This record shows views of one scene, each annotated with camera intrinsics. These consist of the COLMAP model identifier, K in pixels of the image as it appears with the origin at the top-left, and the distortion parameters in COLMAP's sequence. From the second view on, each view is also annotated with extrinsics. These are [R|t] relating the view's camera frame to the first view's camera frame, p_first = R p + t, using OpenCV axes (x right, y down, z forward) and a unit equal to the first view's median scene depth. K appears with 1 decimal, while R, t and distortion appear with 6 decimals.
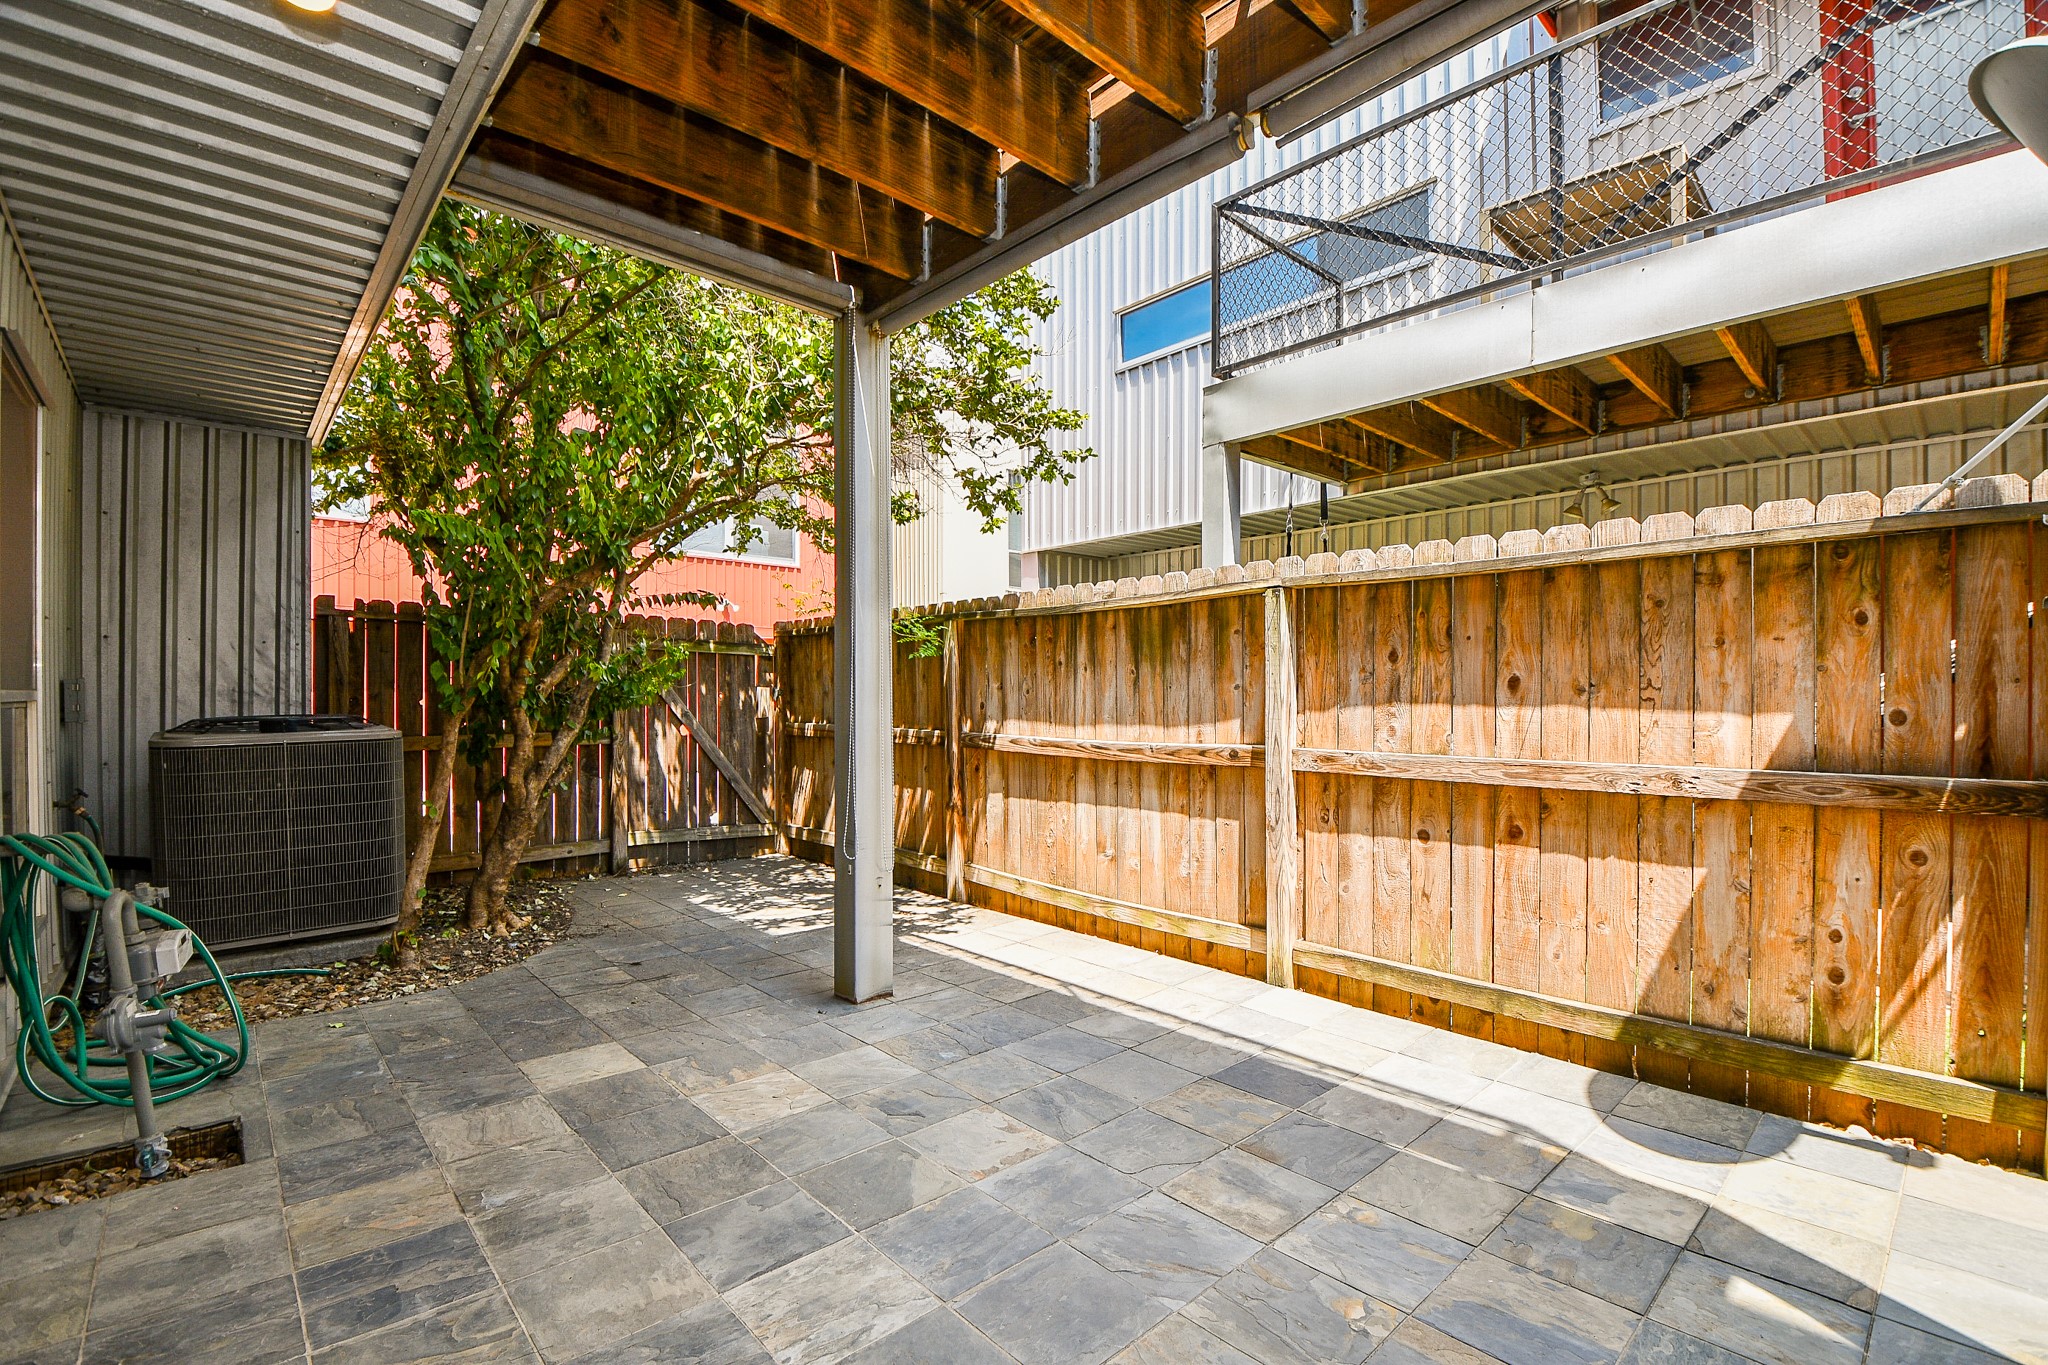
lens RADIAL K [[902.0, 0, 1037.9], [0, 902.0, 698.3], [0, 0, 1]] dist [0.019202, -0.017618]
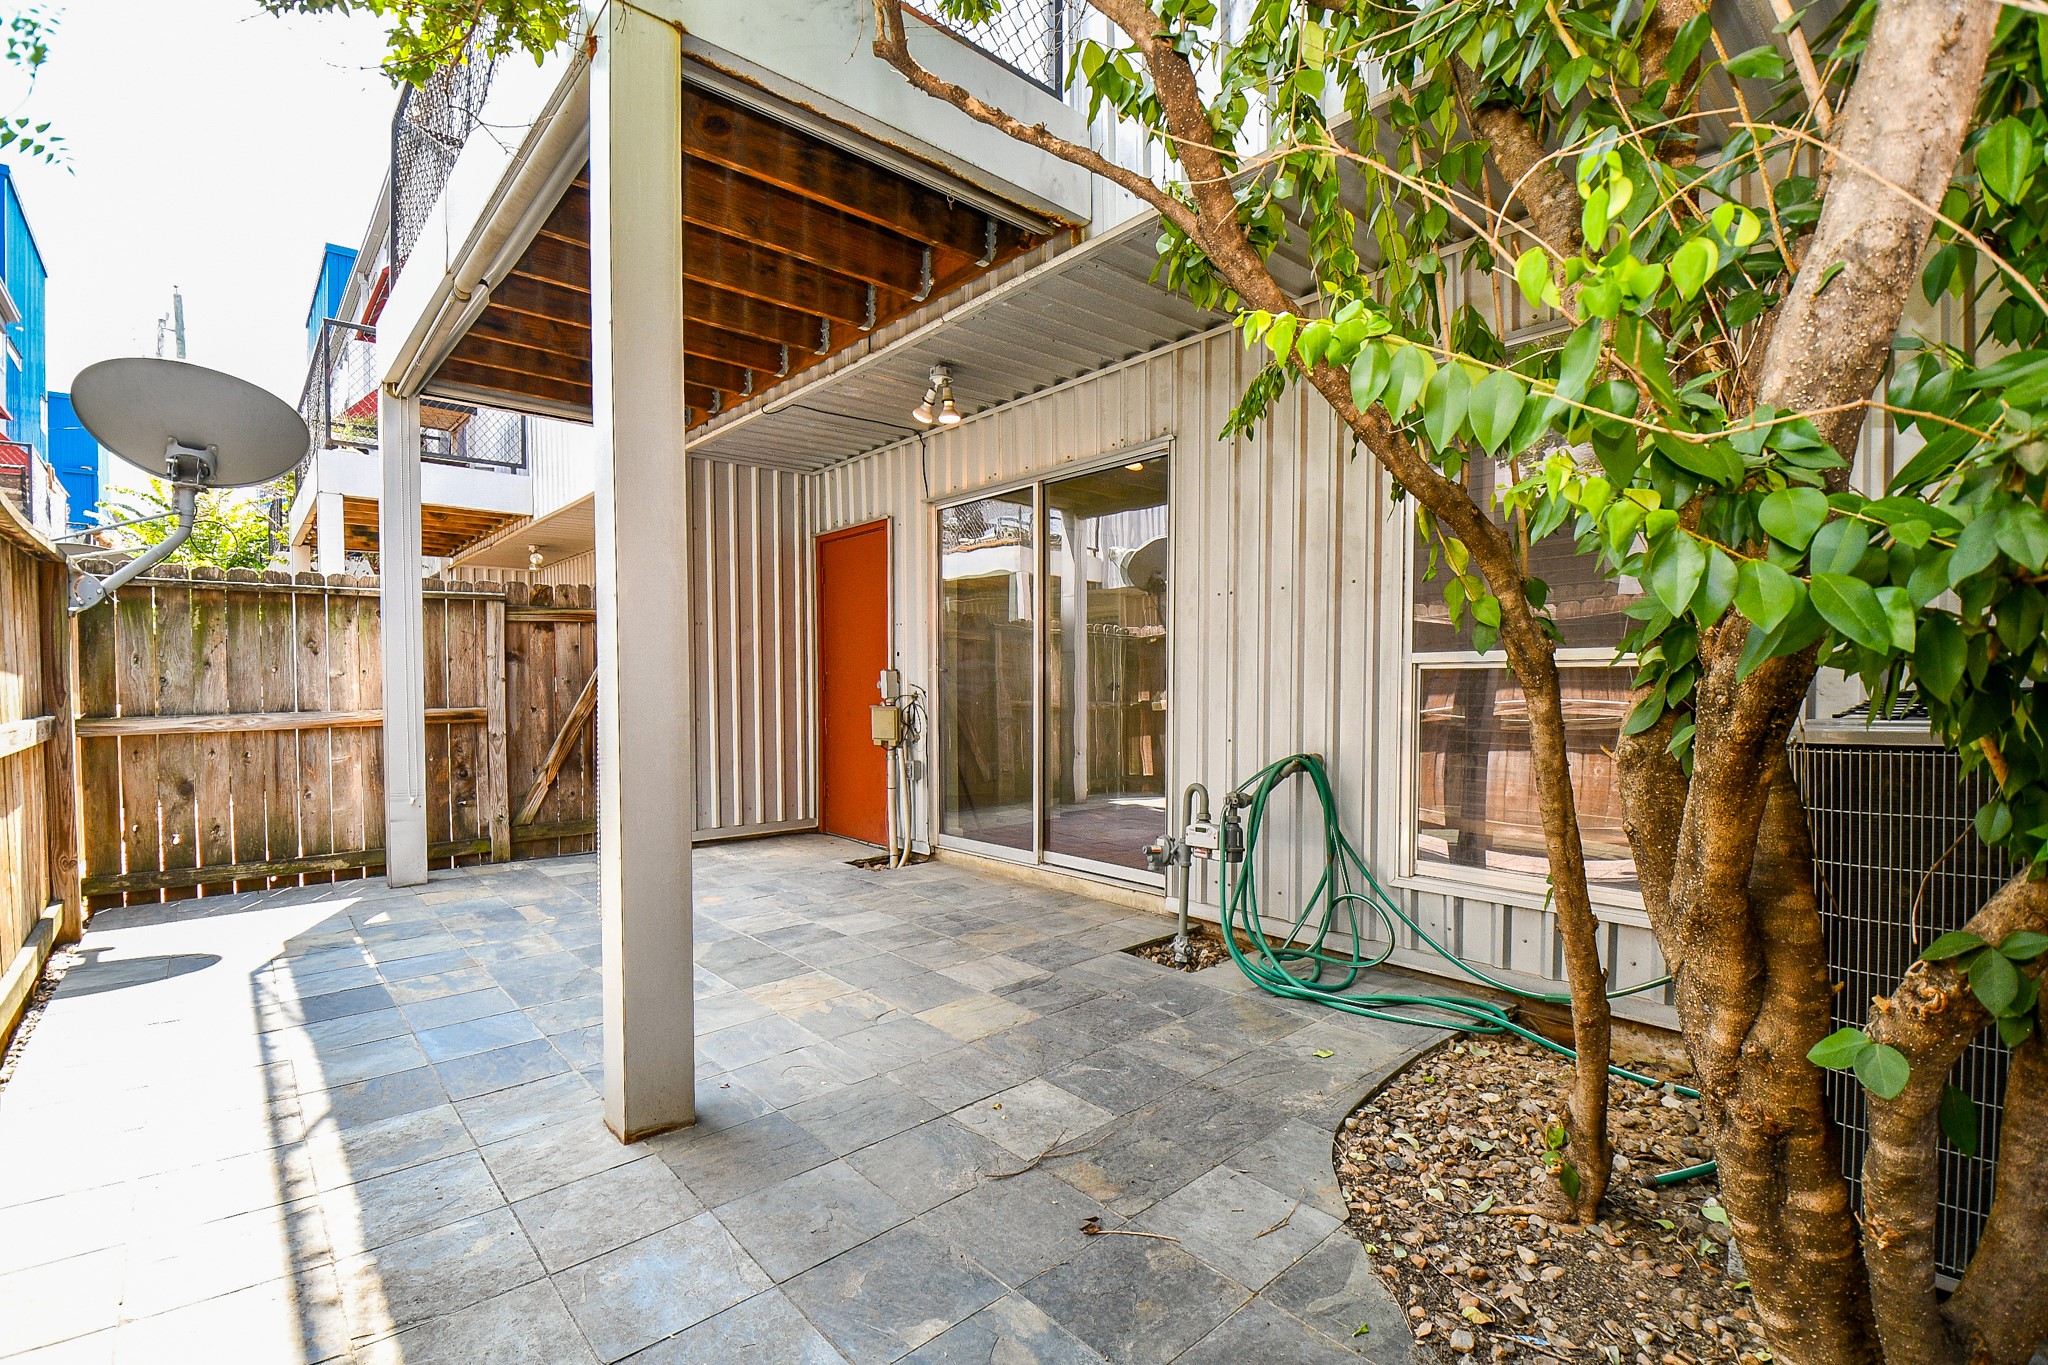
lens RADIAL K [[902.0, 0, 1037.9], [0, 902.0, 698.3], [0, 0, 1]] dist [0.019202, -0.017618]
pose [[-0.999842, 0.003518, 0.017415, -0.556832], [0.003859, 0.999800, 0.019608, 0.024594], [-0.017343, 0.019672, -0.999656, 1.895650]]
